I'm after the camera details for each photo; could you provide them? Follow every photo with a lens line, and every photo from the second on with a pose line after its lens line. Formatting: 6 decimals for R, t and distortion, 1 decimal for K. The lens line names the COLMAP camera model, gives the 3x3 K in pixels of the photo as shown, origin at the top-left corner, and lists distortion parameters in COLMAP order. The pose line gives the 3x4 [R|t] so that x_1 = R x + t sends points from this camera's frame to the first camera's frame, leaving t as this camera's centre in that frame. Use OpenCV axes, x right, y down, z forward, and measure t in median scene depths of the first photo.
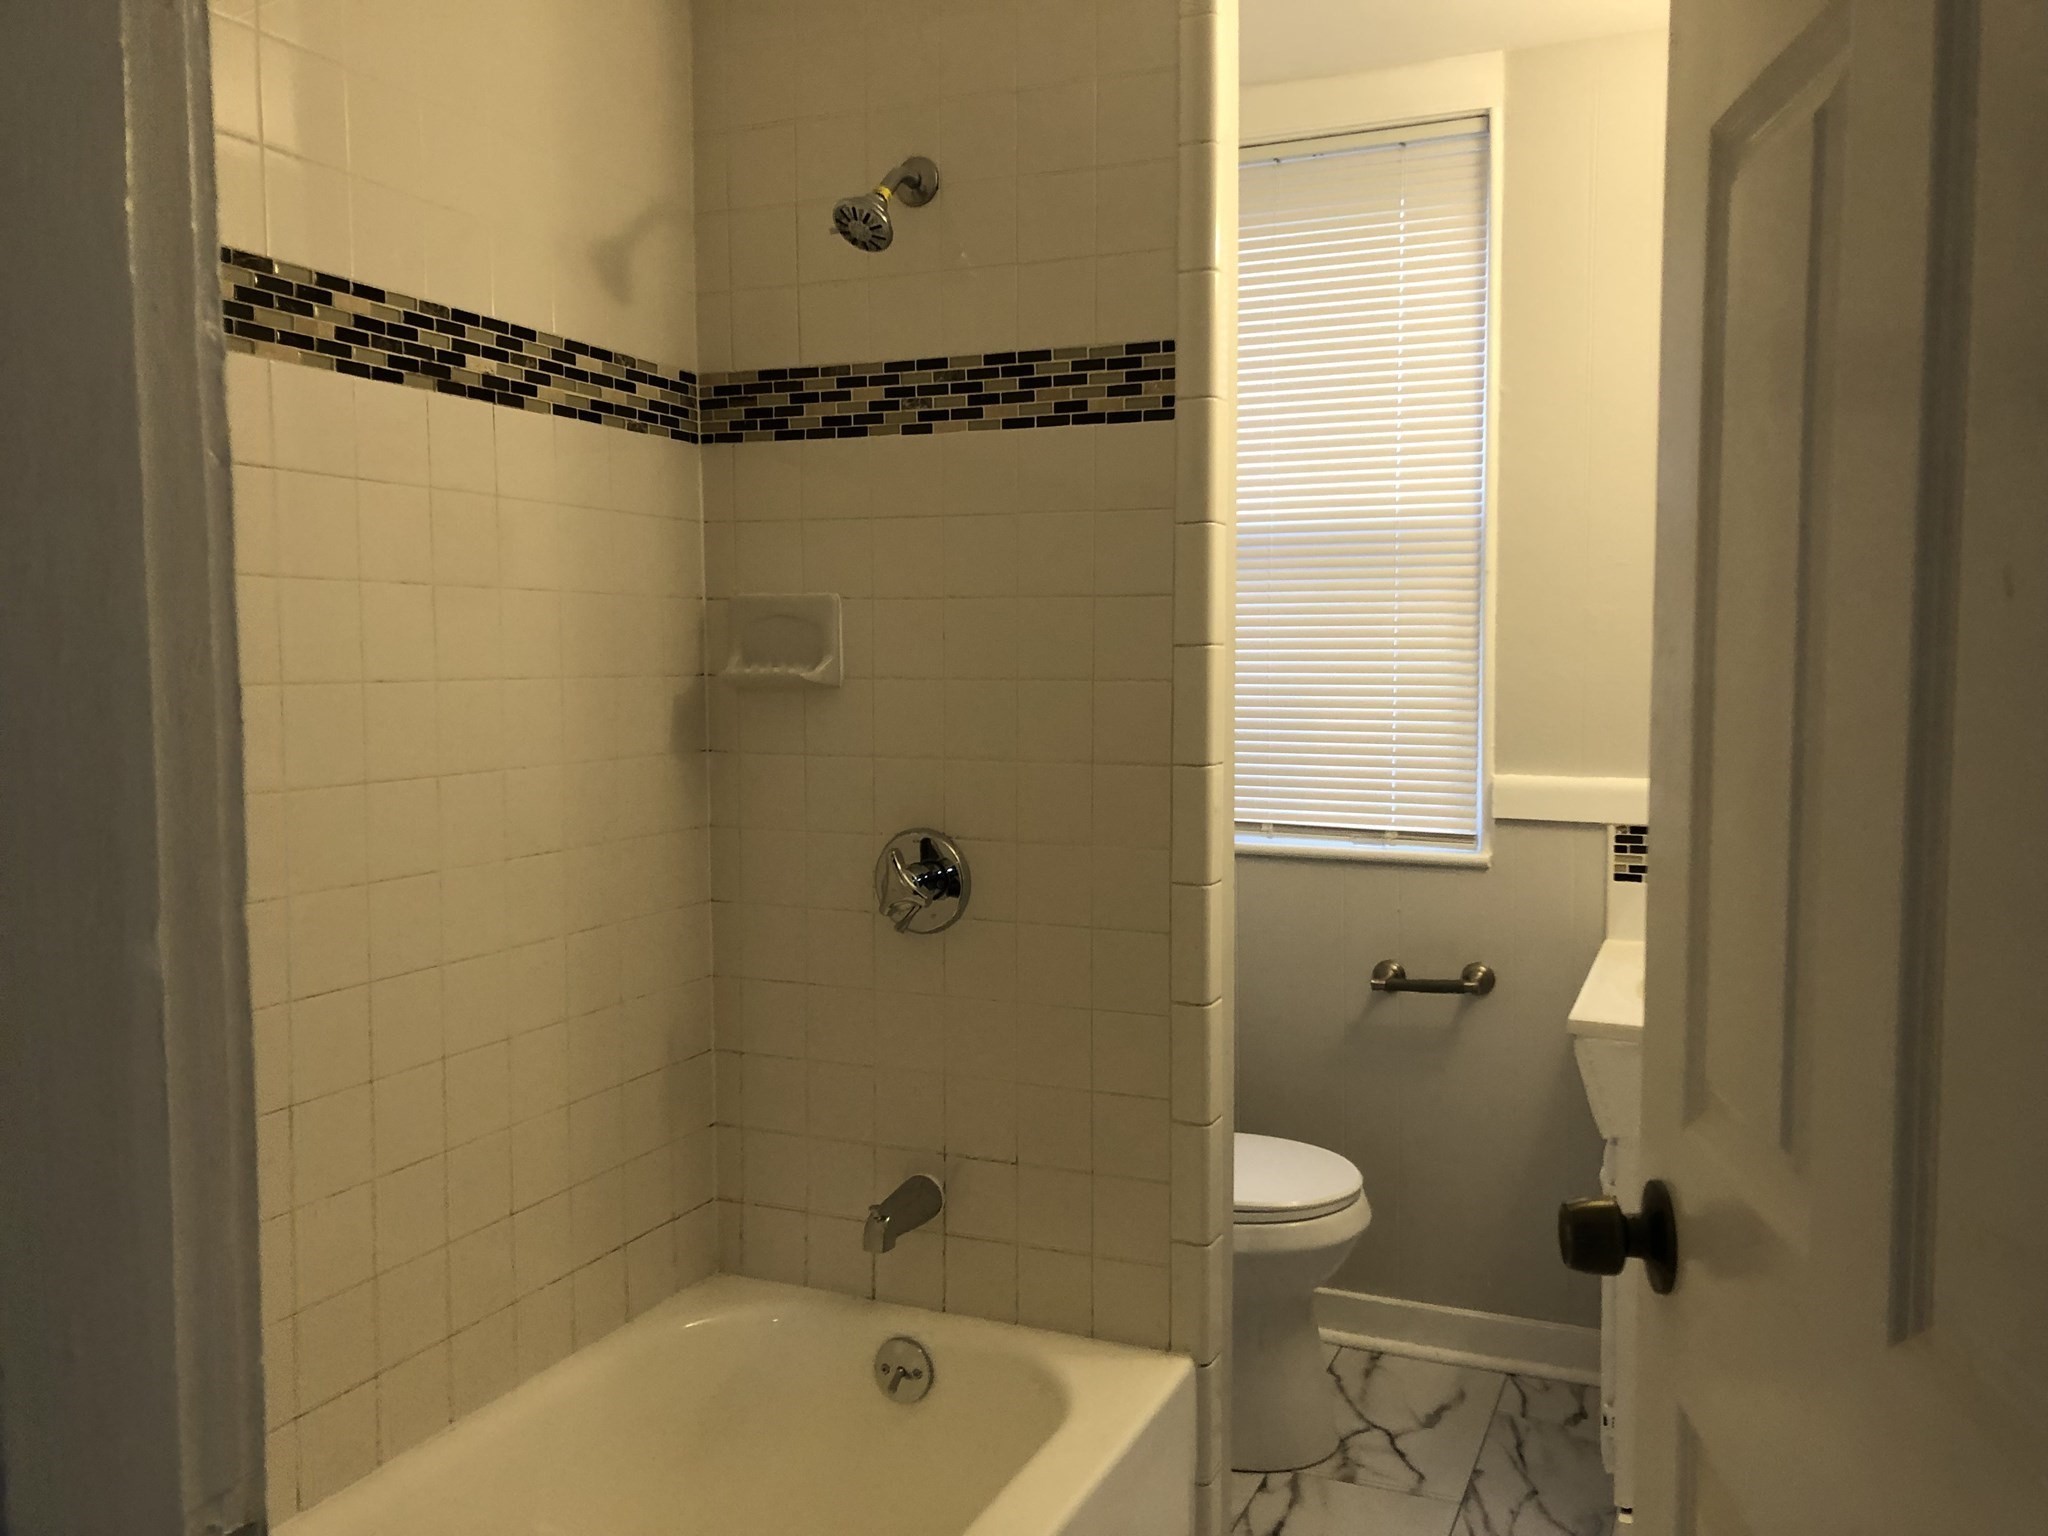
lens RADIAL K [[1650.0, 0, 1019.5], [0, 1650.0, 740.8], [0, 0, 1]] dist [0.051326, -0.094770]
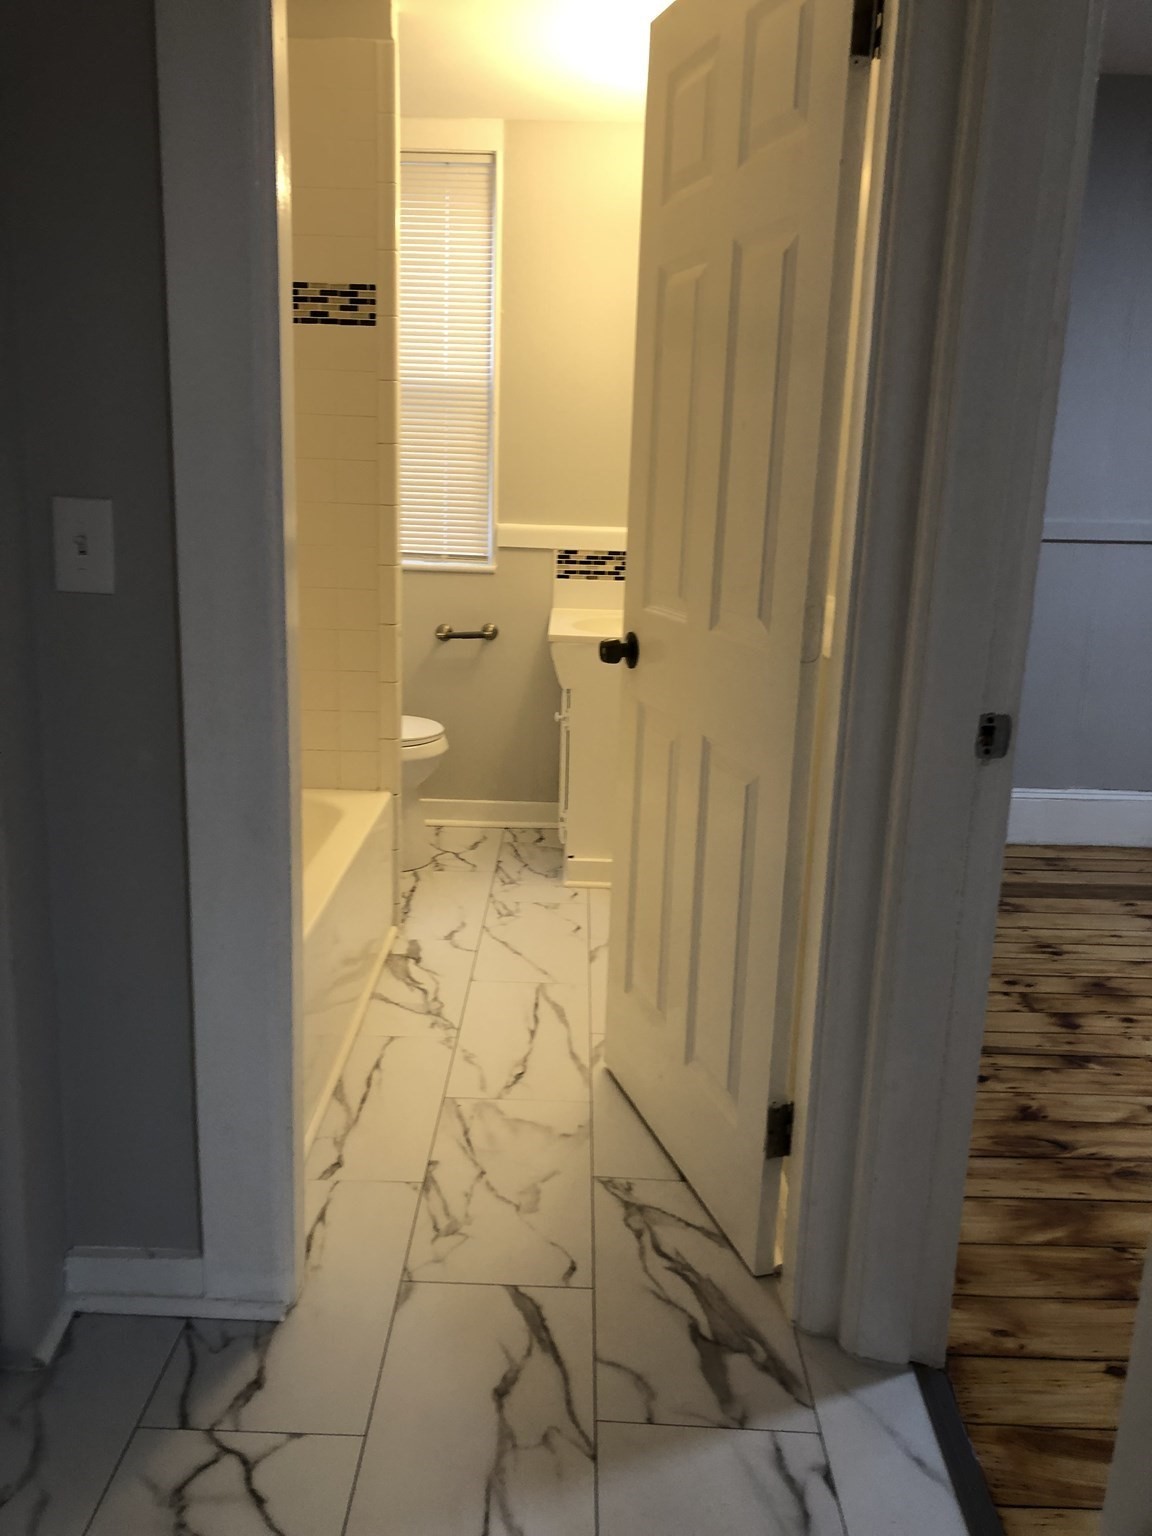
lens RADIAL K [[1232.3, 0, 576.0], [0, 1232.3, 768.0], [0, 0, 1]] dist [-0.002003, -0.099275]
pose [[0.913054, -0.064414, 0.402719, -0.238148], [-0.010849, 0.983263, 0.181869, 0.041781], [-0.407693, -0.170425, 0.897074, -0.382988]]
